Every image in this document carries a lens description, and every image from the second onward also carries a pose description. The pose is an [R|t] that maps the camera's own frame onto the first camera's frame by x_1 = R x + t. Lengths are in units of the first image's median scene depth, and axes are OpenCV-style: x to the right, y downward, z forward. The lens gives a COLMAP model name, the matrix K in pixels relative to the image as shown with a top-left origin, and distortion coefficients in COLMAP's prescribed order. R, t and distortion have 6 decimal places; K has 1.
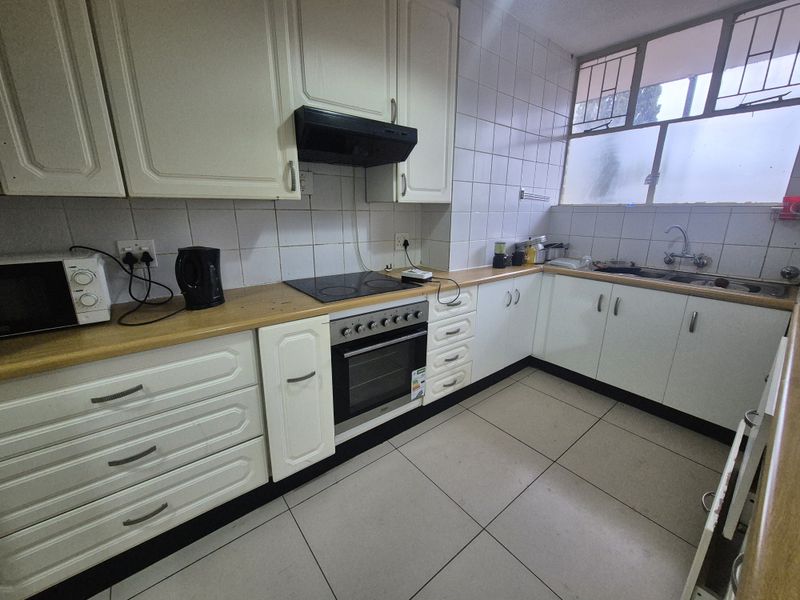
lens RADIAL K [[323.6, 0, 405.6], [0, 323.6, 295.6], [0, 0, 1]] dist [-0.002045, -0.000477]
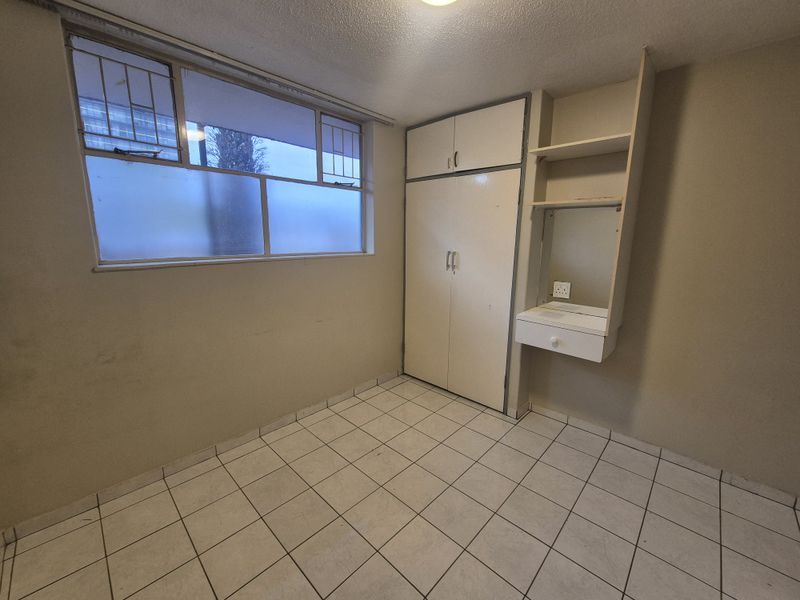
lens RADIAL K [[323.6, 0, 405.6], [0, 323.6, 295.6], [0, 0, 1]] dist [-0.002045, -0.000477]
pose [[-0.129212, -0.190564, 0.973134, -0.553728], [0.259745, 0.940591, 0.218680, -0.575930], [-0.956993, 0.281023, -0.072038, 1.463634]]
